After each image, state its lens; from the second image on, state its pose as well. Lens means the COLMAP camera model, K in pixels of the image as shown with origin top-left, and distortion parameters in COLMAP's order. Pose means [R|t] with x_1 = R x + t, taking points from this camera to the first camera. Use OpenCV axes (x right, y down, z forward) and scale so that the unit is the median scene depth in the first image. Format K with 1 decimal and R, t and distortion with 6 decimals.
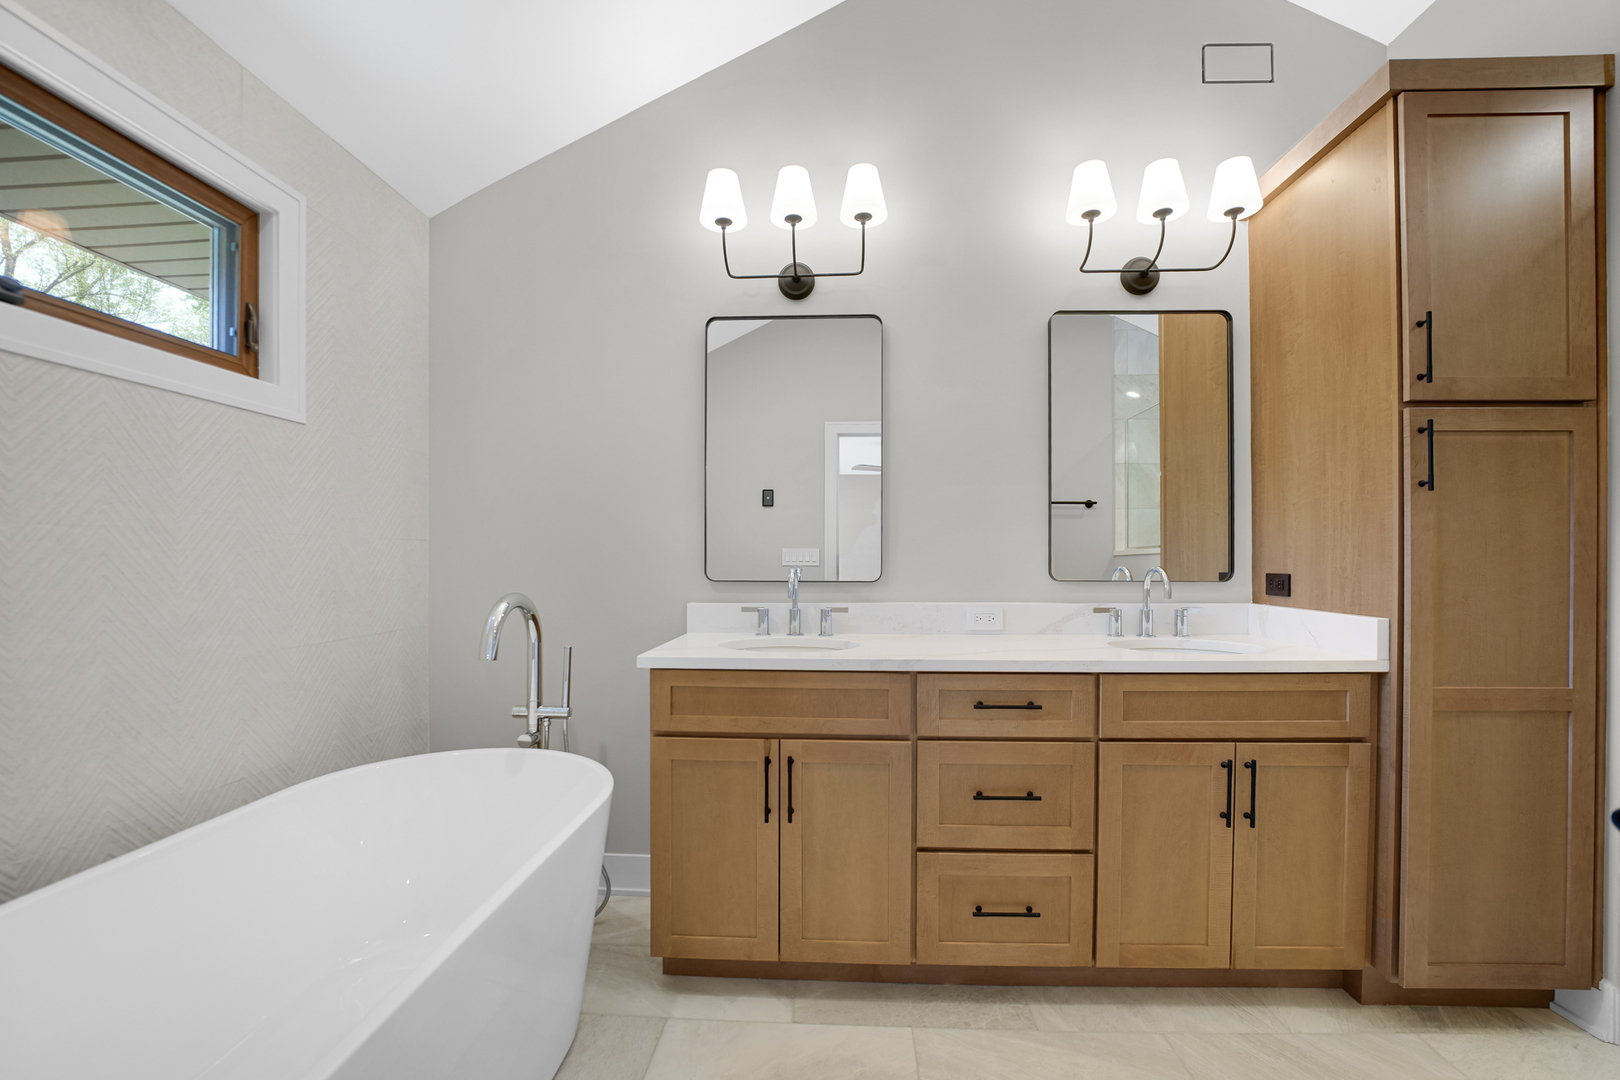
lens RADIAL K [[692.7, 0, 810.5], [0, 692.7, 561.2], [0, 0, 1]] dist [0.001530, 0.000277]
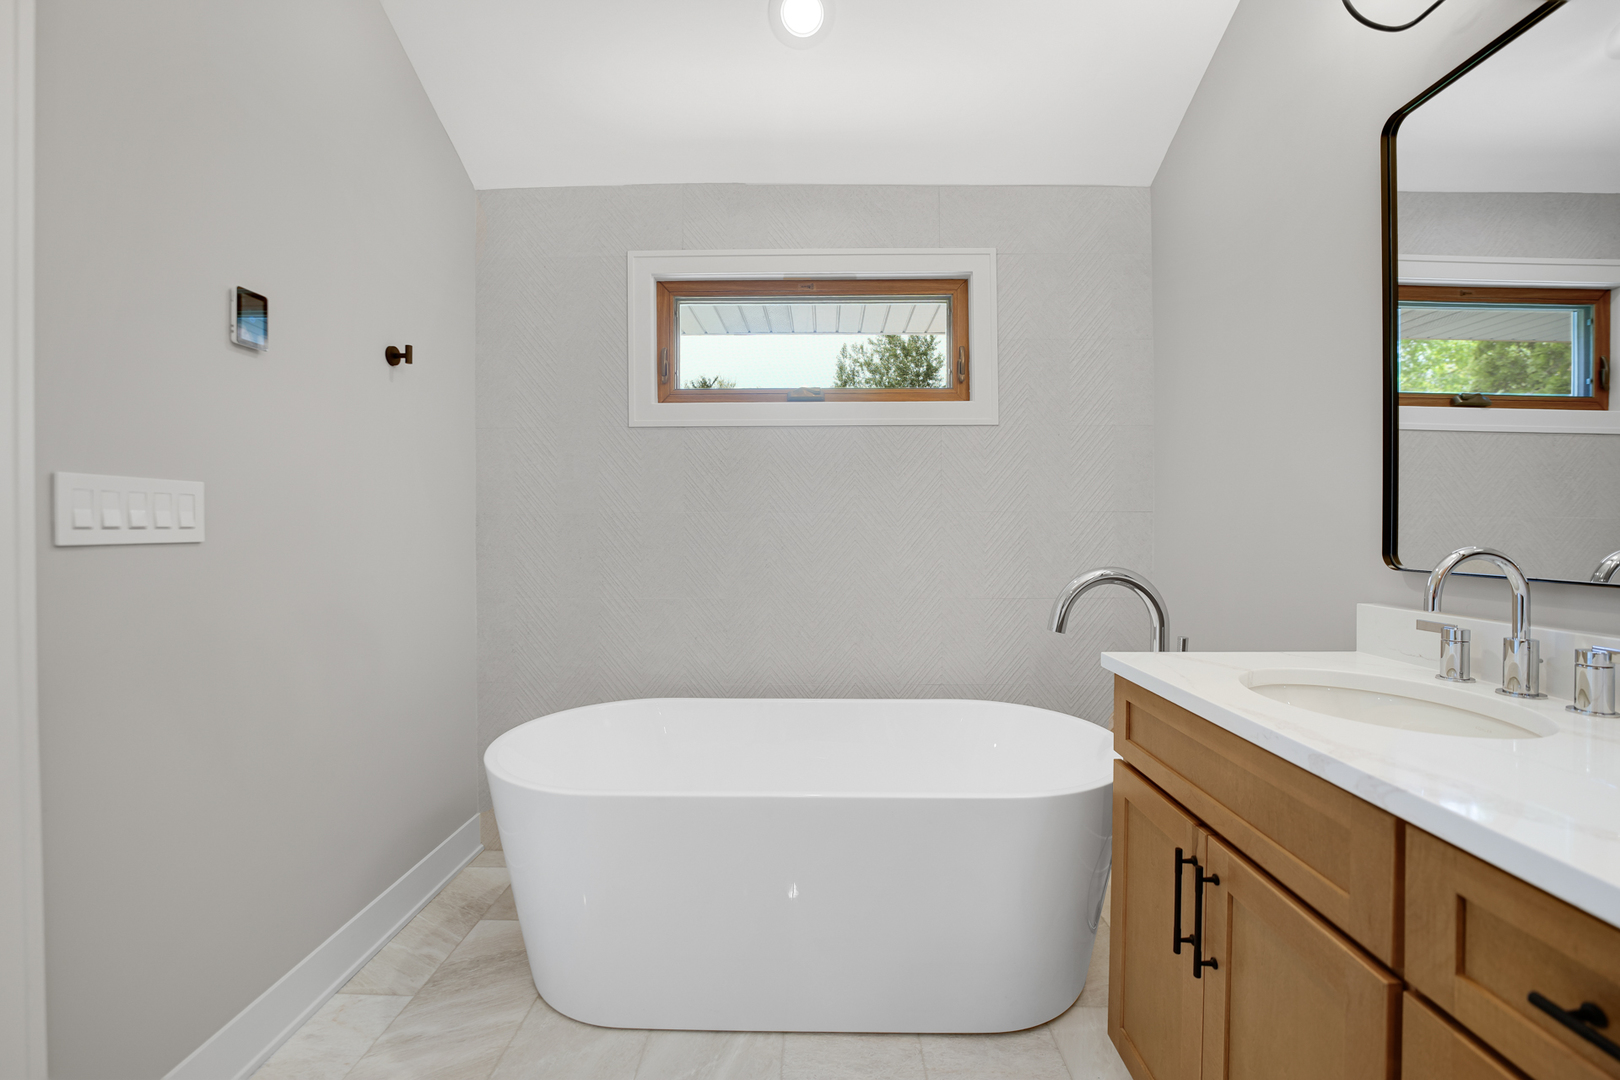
lens RADIAL K [[665.9, 0, 810.0], [0, 665.9, 540.0], [0, 0, 1]] dist [-0.021602, 0.000406]
pose [[0.027045, 0.014475, -0.999529, 0.495514], [-0.002311, 0.999893, 0.014418, -0.003254], [0.999632, 0.001920, 0.027075, 0.634262]]
